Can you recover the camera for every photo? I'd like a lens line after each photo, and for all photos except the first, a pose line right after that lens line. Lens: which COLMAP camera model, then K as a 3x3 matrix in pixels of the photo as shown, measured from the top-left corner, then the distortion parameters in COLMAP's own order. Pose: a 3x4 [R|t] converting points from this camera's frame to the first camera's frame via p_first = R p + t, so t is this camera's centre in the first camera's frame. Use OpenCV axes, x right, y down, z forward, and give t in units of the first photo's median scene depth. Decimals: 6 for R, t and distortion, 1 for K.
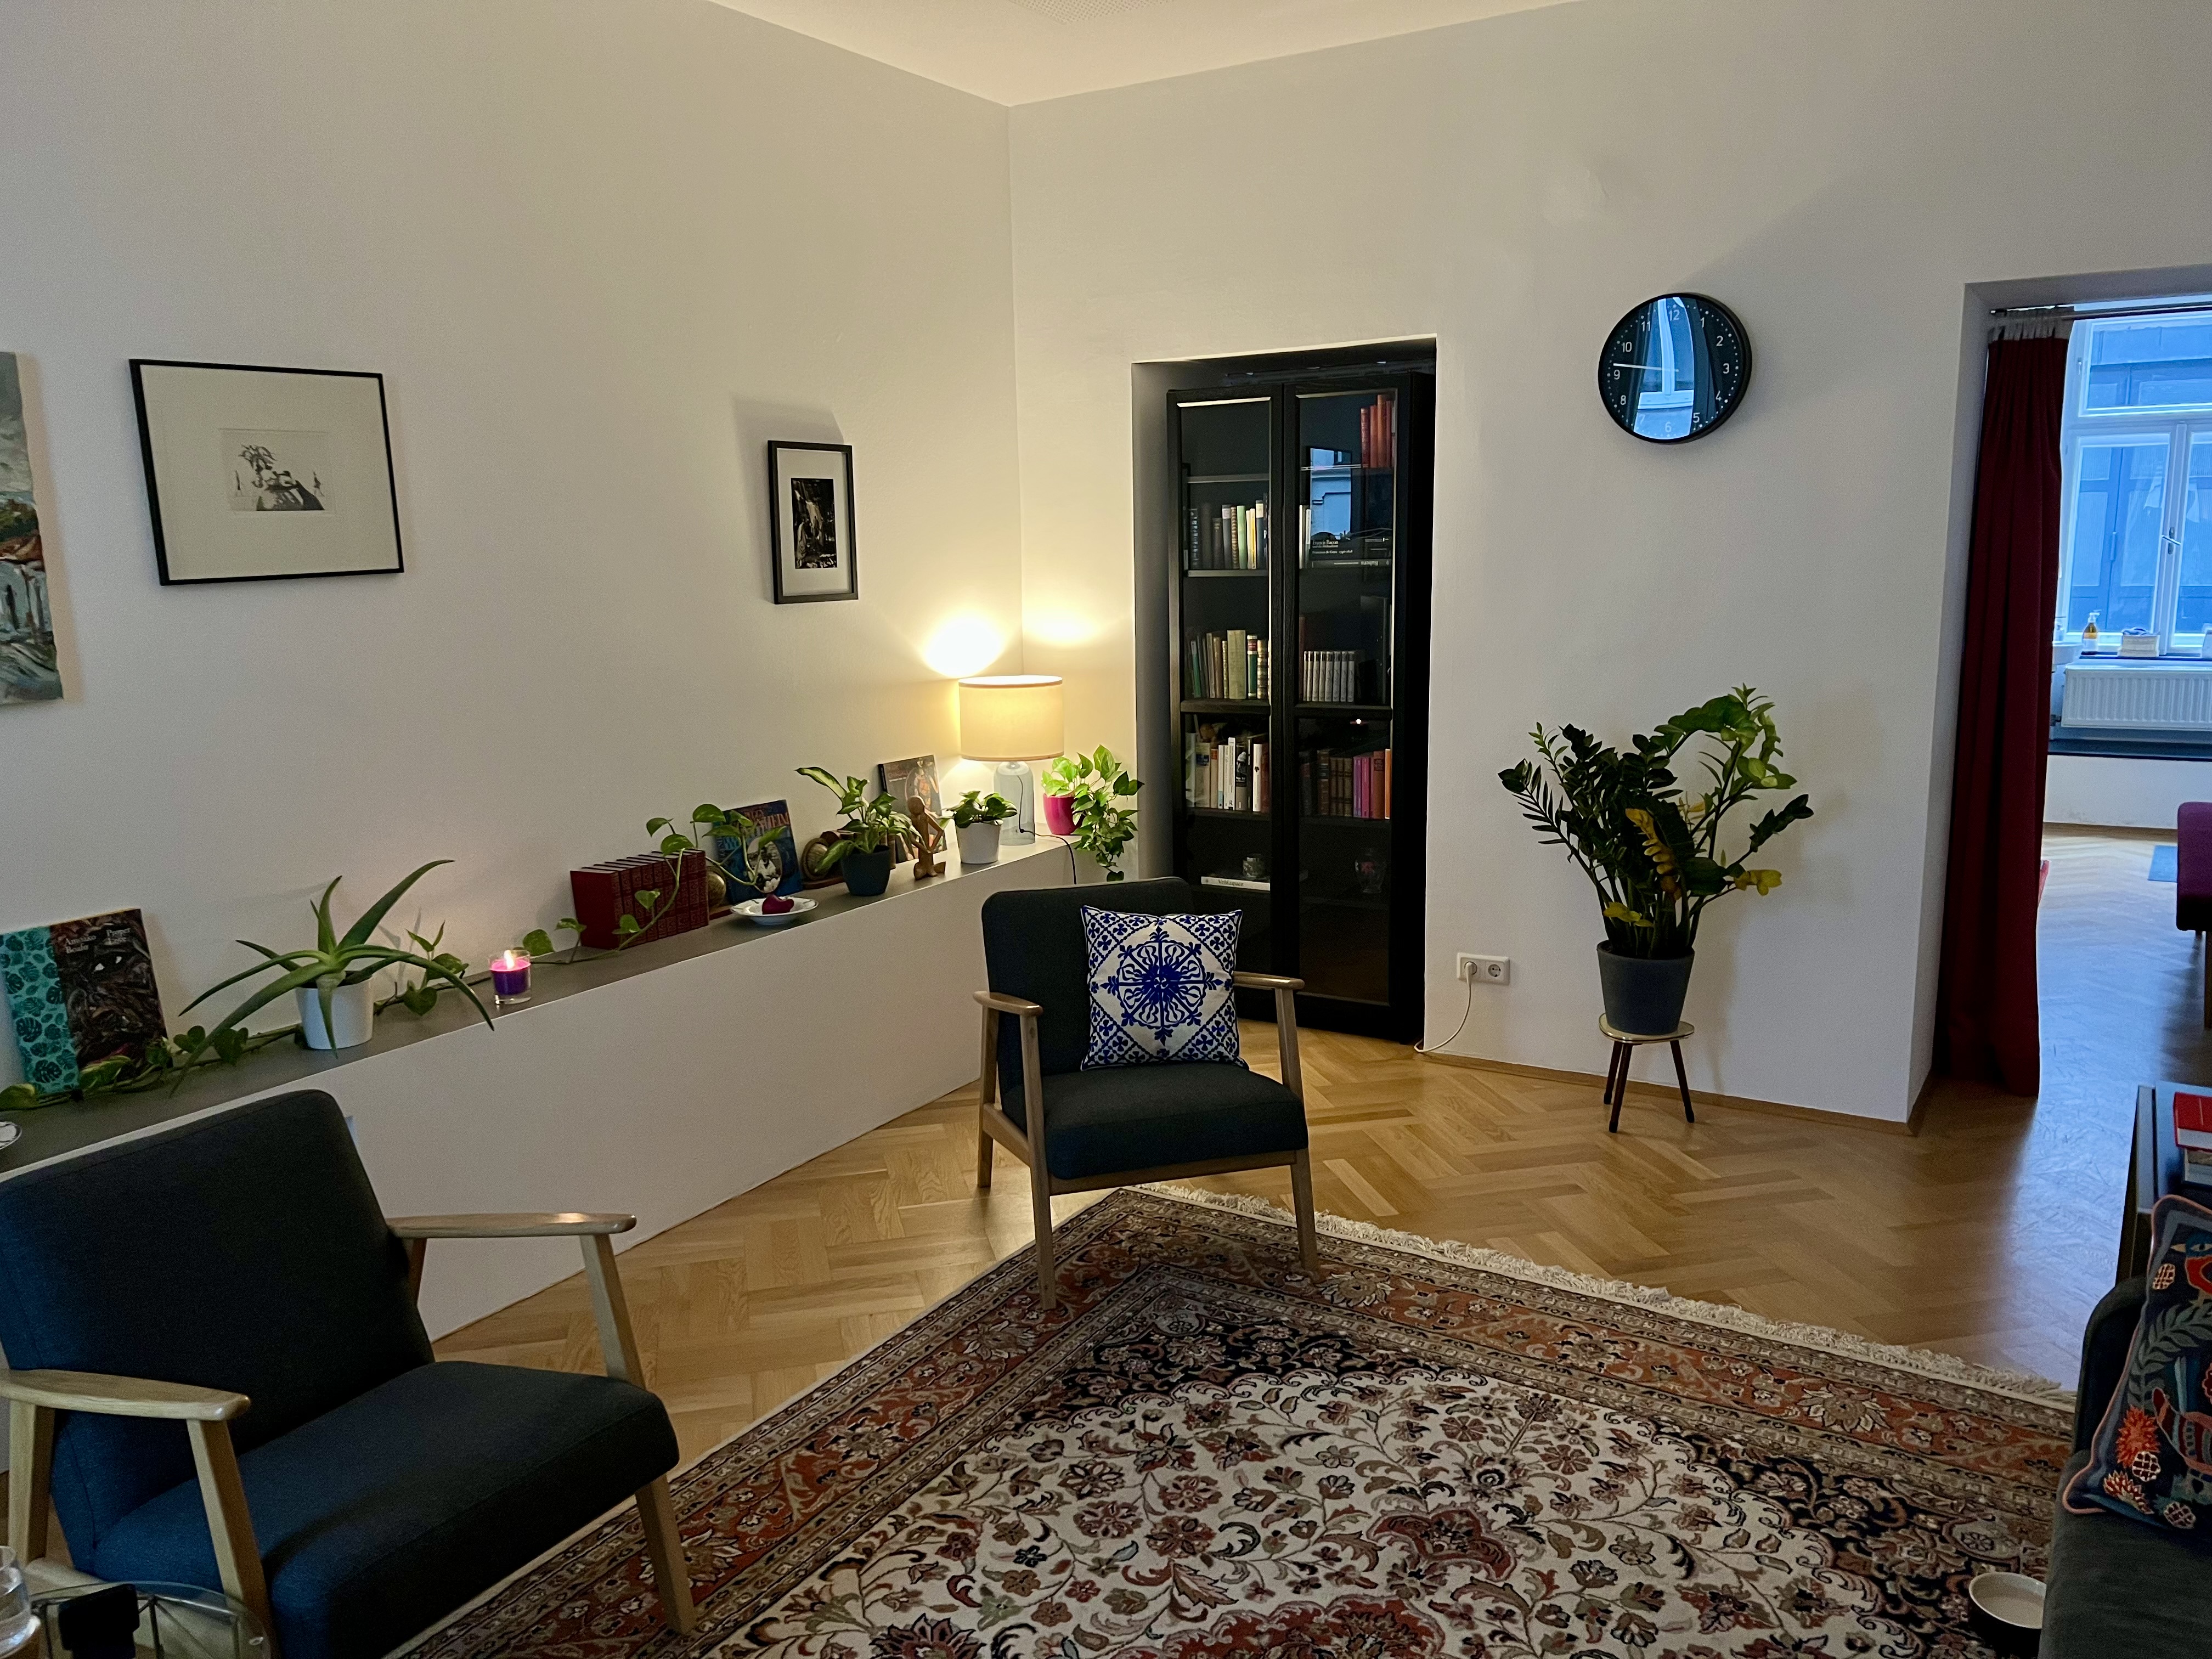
lens RADIAL K [[1653.0, 0, 1097.7], [0, 1653.0, 839.7], [0, 0, 1]] dist [0.030433, -0.015624]
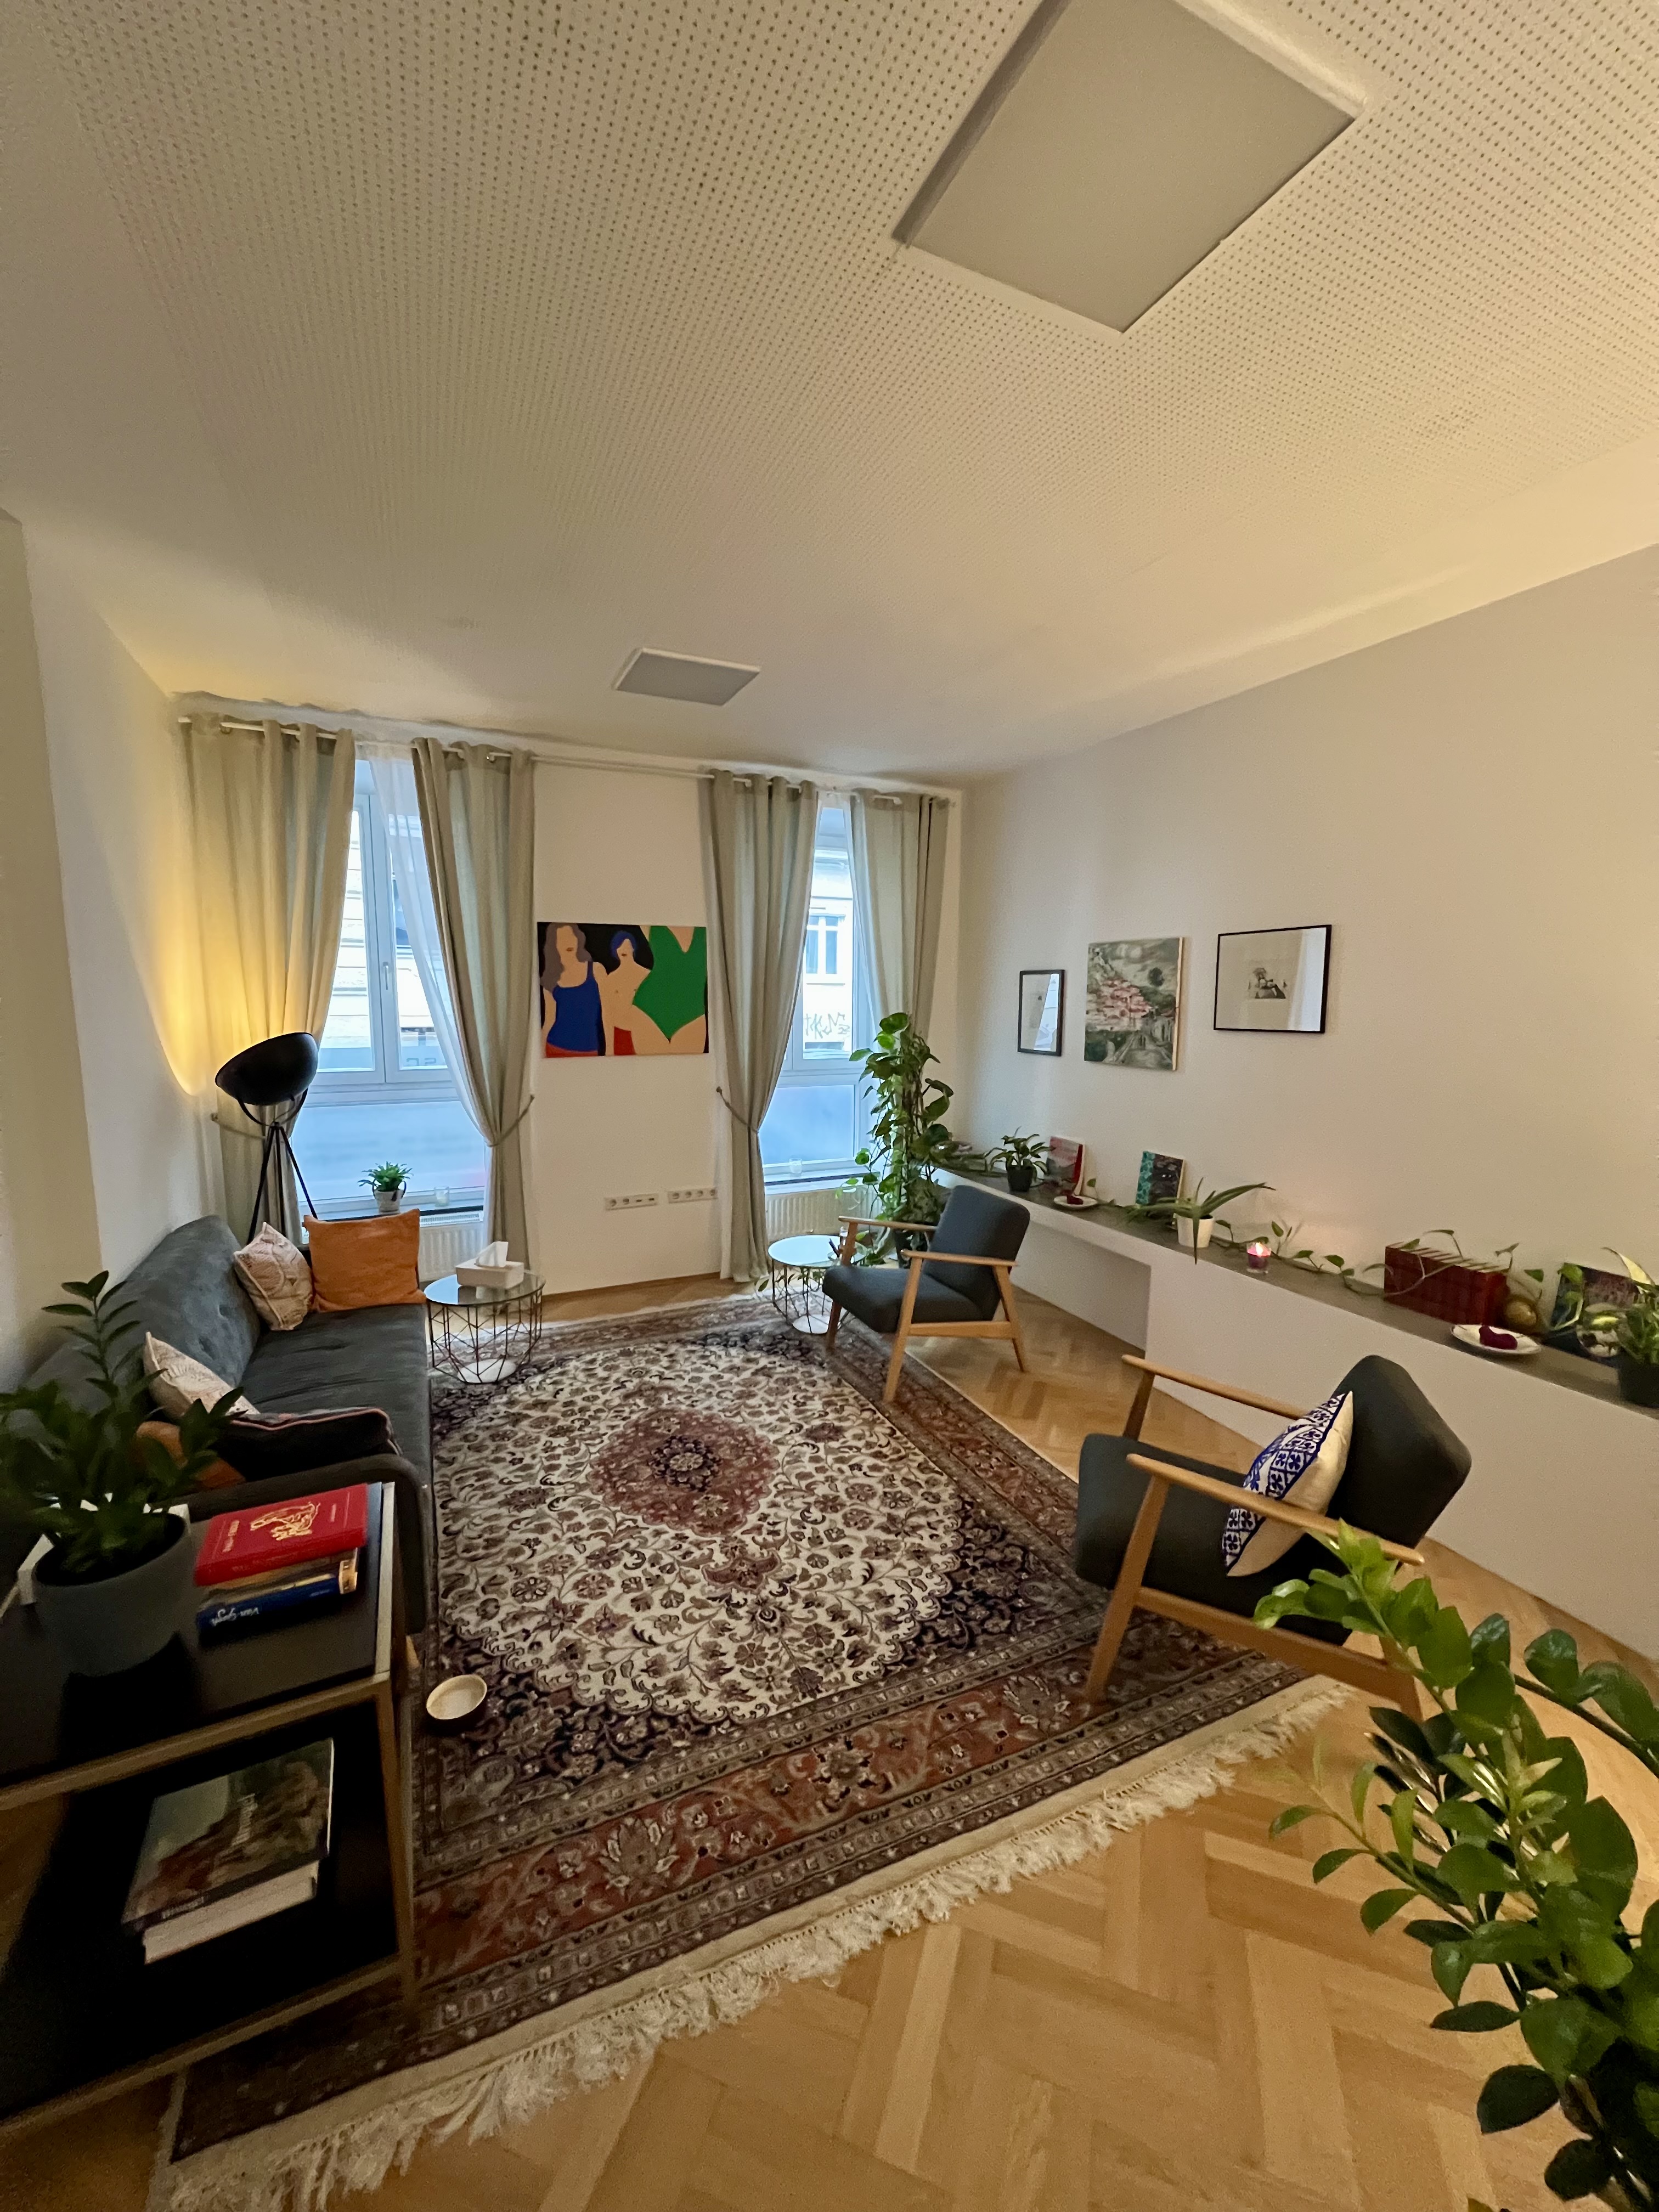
lens RADIAL K [[878.5, 0, 826.0], [0, 878.5, 1096.5], [0, 0, 1]] dist [-0.002386, 0.000286]
pose [[-0.546153, 0.117351, -0.829425, 0.858290], [-0.150952, 0.960143, 0.235244, -0.306030], [0.823972, 0.253682, -0.506671, 1.363322]]
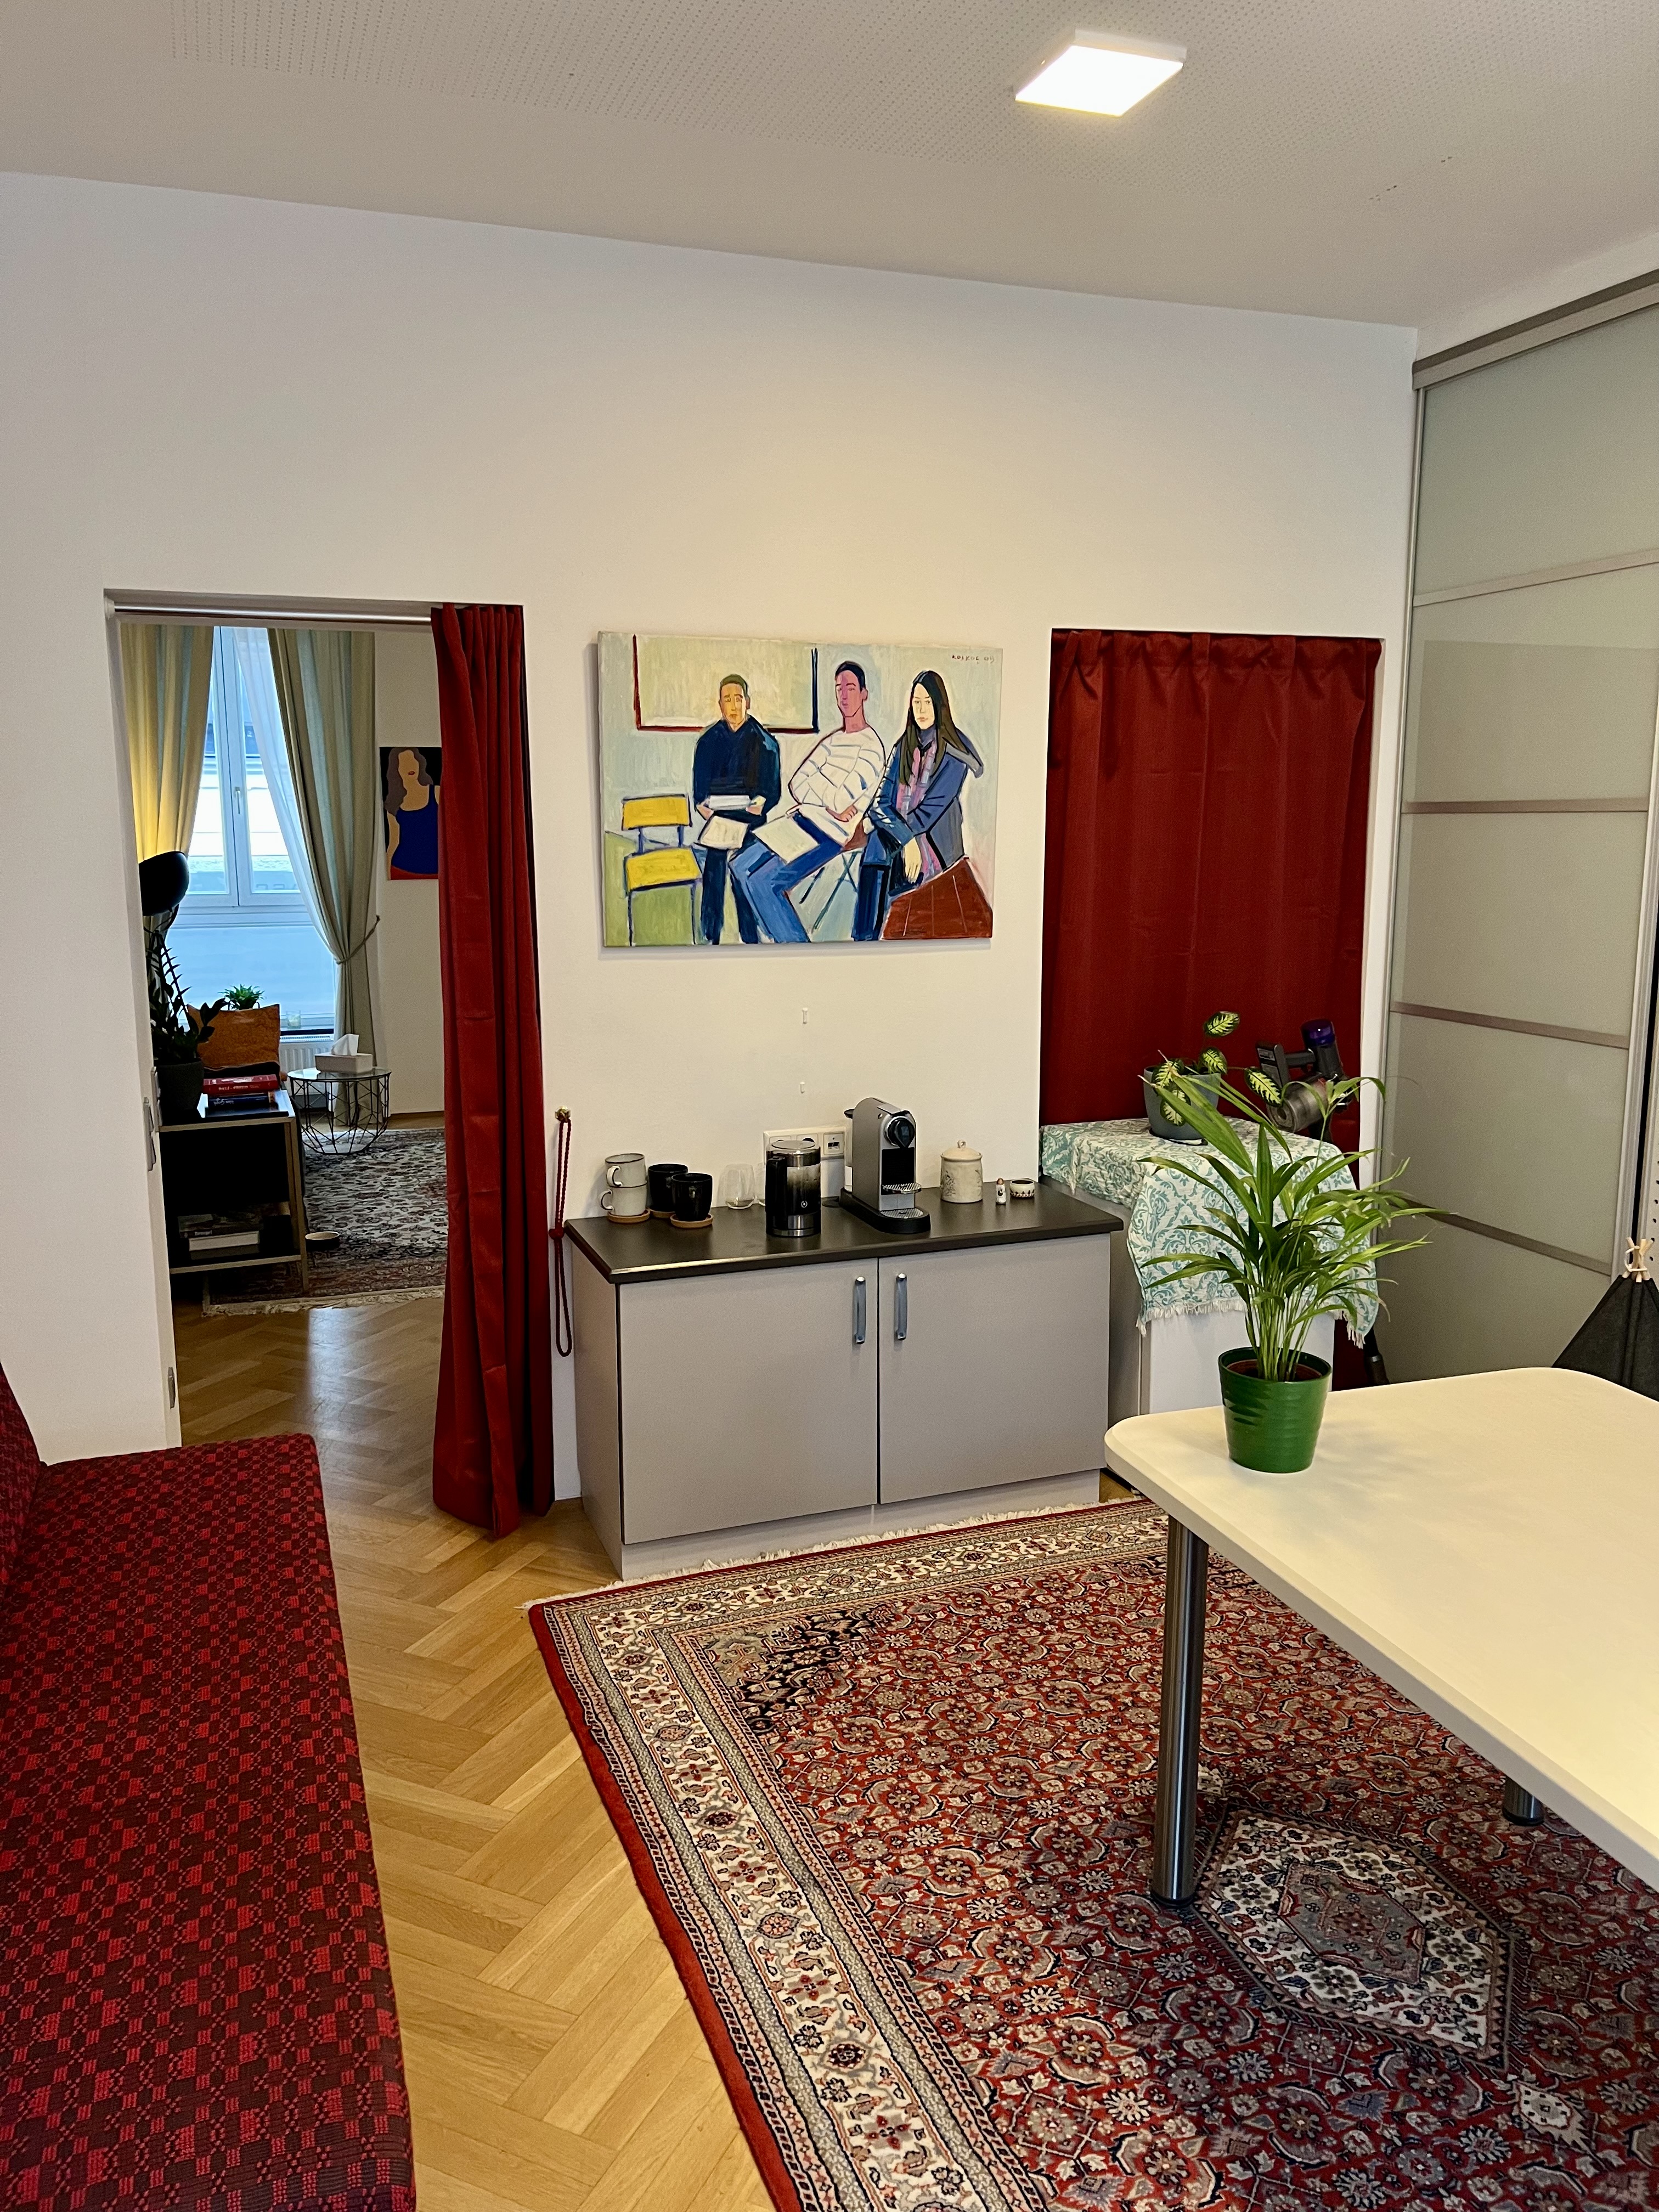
lens RADIAL K [[1653.0, 0, 832.9], [0, 1653.0, 1114.2], [0, 0, 1]] dist [0.030433, -0.015624]
pose [[-0.609647, 0.163443, -0.775640, 1.825617], [-0.137073, 0.942033, 0.306244, -0.585087], [0.780732, 0.293020, -0.551904, 2.668107]]
